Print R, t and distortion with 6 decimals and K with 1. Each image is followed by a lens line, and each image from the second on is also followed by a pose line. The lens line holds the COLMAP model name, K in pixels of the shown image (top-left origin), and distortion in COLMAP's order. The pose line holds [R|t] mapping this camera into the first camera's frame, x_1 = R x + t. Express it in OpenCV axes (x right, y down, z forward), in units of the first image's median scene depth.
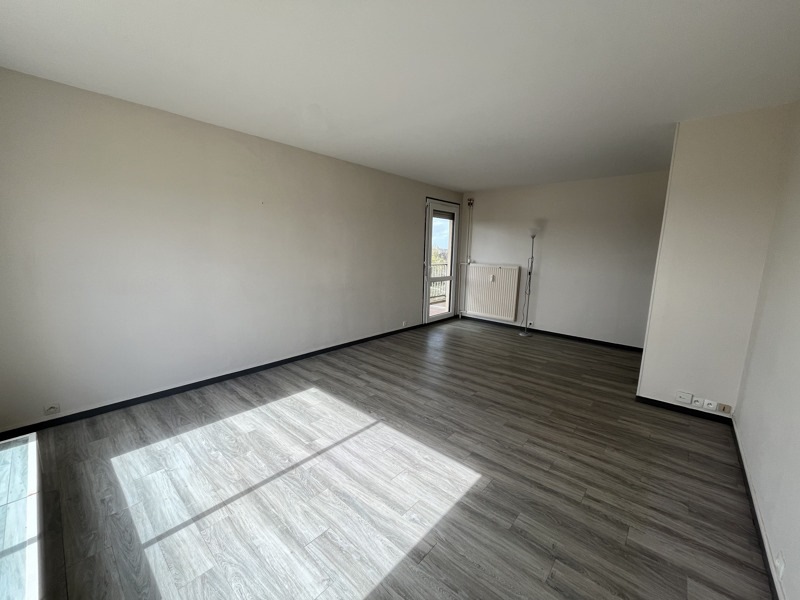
lens RADIAL K [[321.7, 0, 400.0], [0, 321.7, 300.0], [0, 0, 1]] dist [-0.001892, -0.000759]
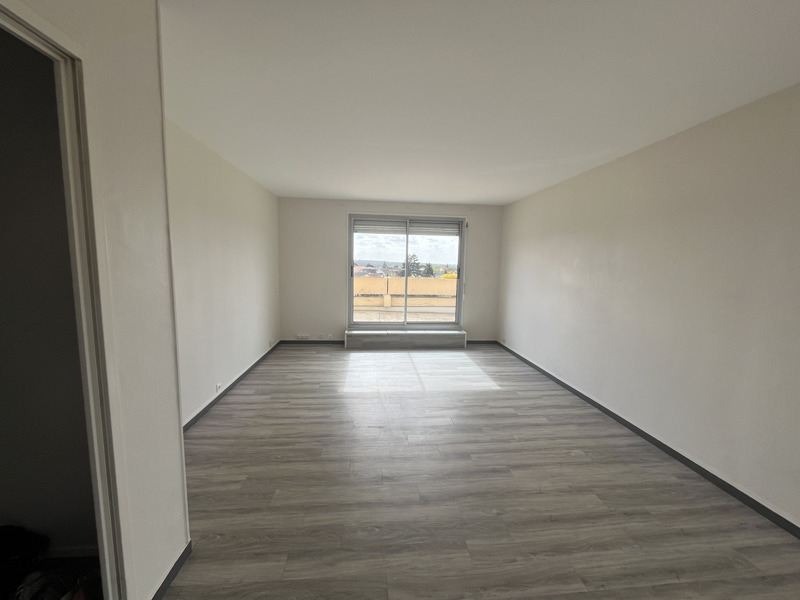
lens RADIAL K [[321.7, 0, 400.0], [0, 321.7, 300.0], [0, 0, 1]] dist [-0.001892, -0.000759]
pose [[-0.679924, 0.046682, -0.731795, 0.995621], [-0.153862, 0.966673, 0.204621, -0.271408], [0.716959, 0.251722, -0.650082, 1.703032]]
